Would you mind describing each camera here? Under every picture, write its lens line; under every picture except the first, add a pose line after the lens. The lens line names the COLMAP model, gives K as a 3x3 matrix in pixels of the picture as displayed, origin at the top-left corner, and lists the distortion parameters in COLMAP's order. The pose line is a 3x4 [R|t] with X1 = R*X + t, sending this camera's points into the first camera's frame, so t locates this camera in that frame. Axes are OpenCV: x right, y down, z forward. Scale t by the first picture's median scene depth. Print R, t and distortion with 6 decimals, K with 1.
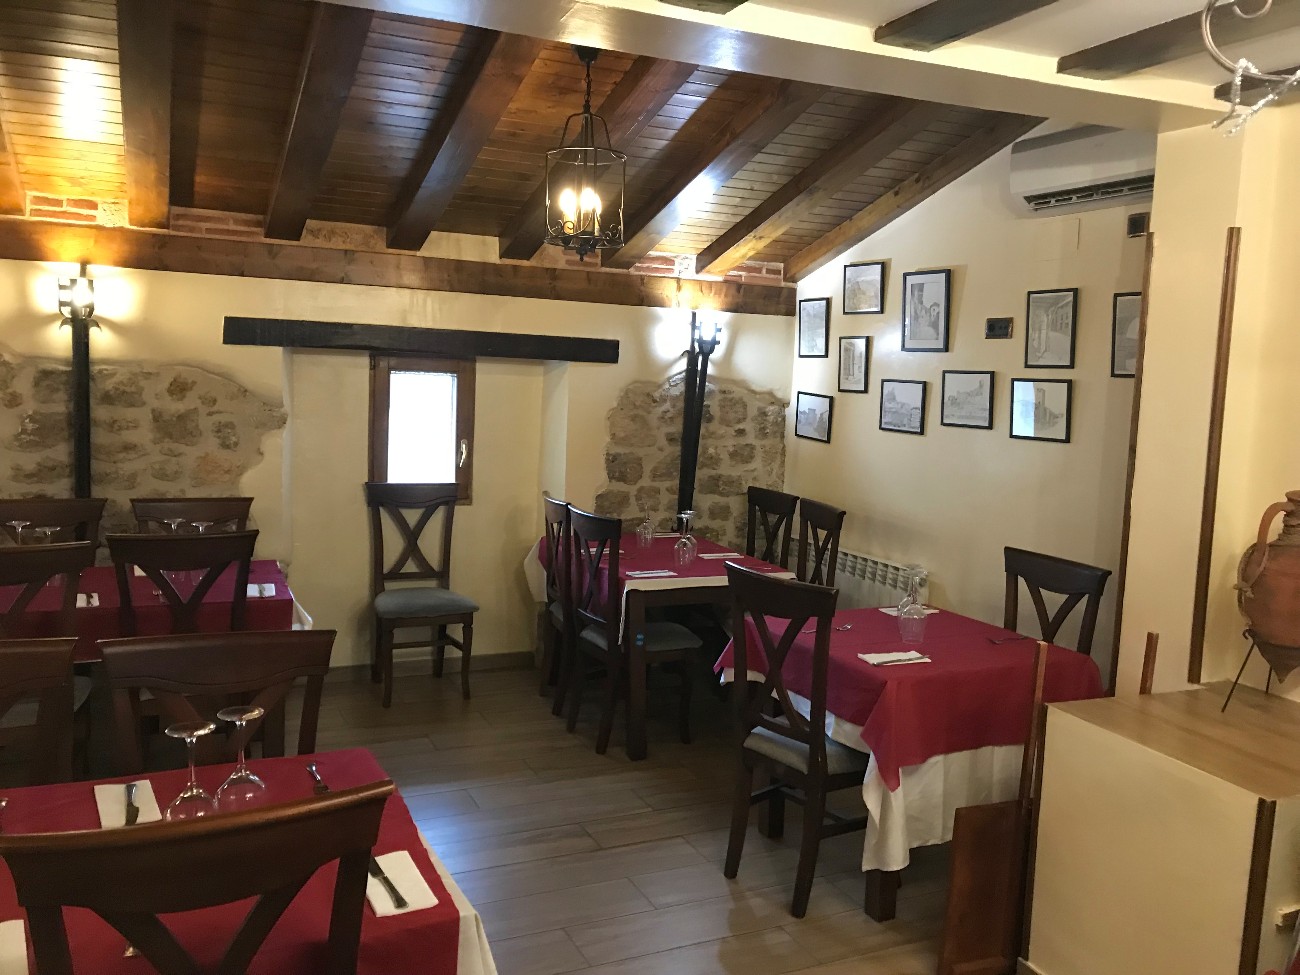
lens RADIAL K [[1070.0, 0, 650.1], [0, 1070.0, 487.4], [0, 0, 1]] dist [0.035246, -0.041424]
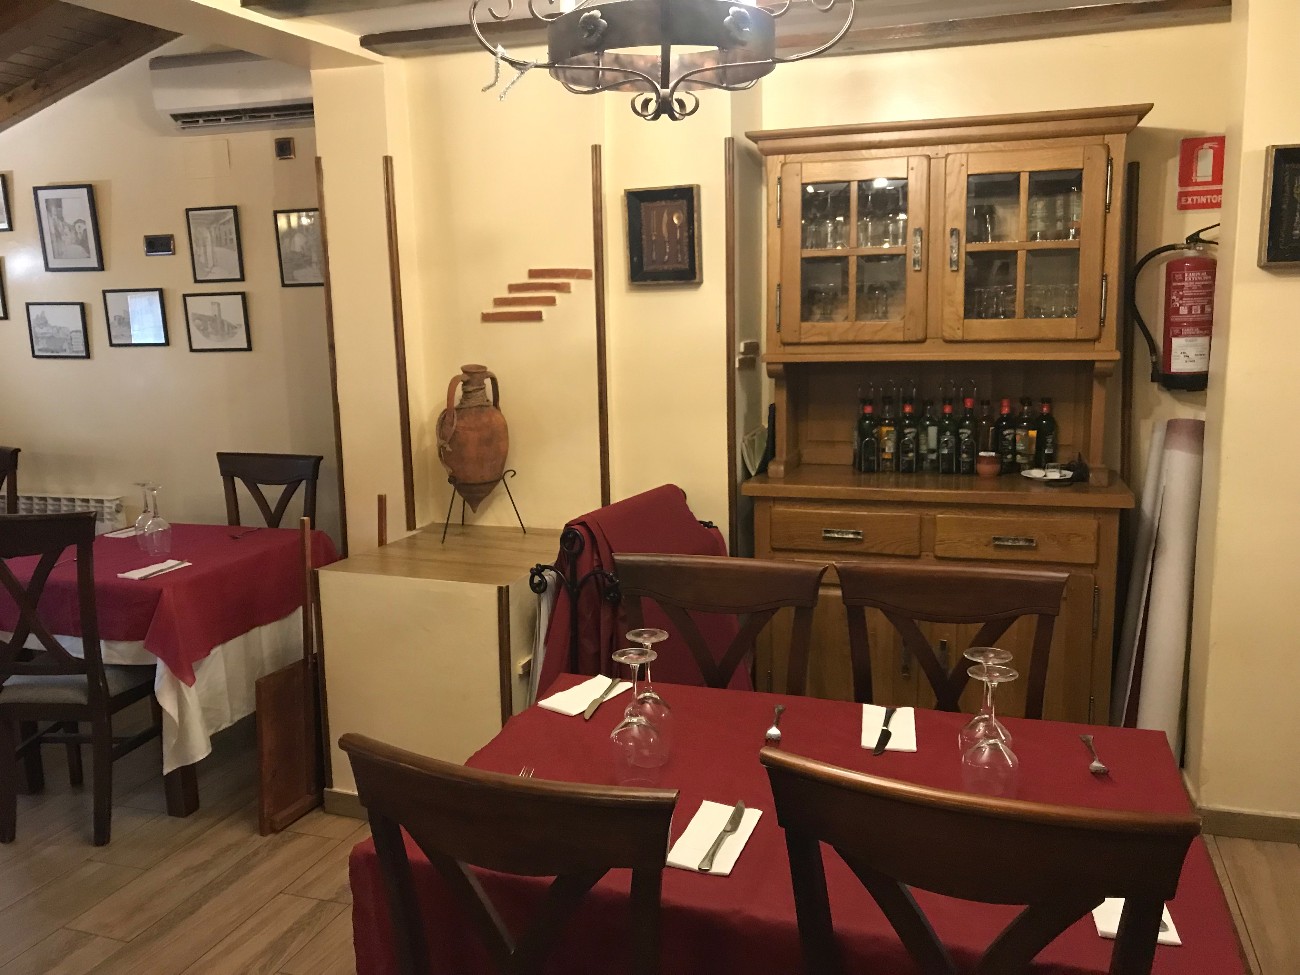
lens RADIAL K [[1070.0, 0, 638.0], [0, 1070.0, 485.3], [0, 0, 1]] dist [0.035246, -0.041424]
pose [[0.700771, -0.173835, 0.691882, -0.134765], [0.124566, 0.984774, 0.121257, 0.011255], [-0.702426, 0.001212, 0.711755, -0.053774]]
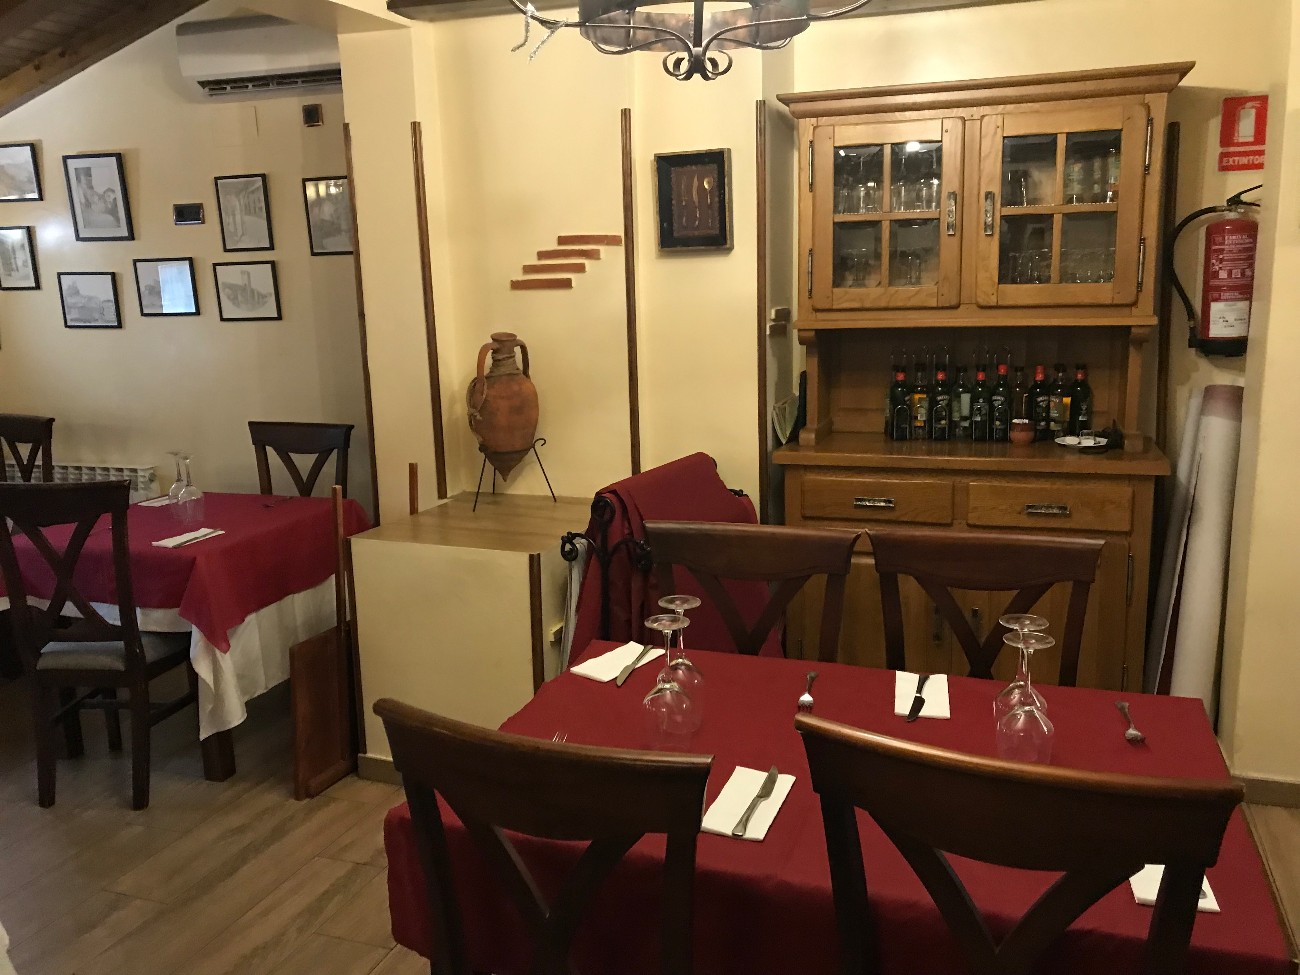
lens RADIAL K [[1070.0, 0, 649.8], [0, 1070.0, 484.2], [0, 0, 1]] dist [0.035246, -0.041424]
pose [[0.711709, -0.193998, 0.675156, -0.134106], [0.128317, 0.980843, 0.146570, 0.012224], [-0.690656, -0.017681, 0.722968, -0.051638]]
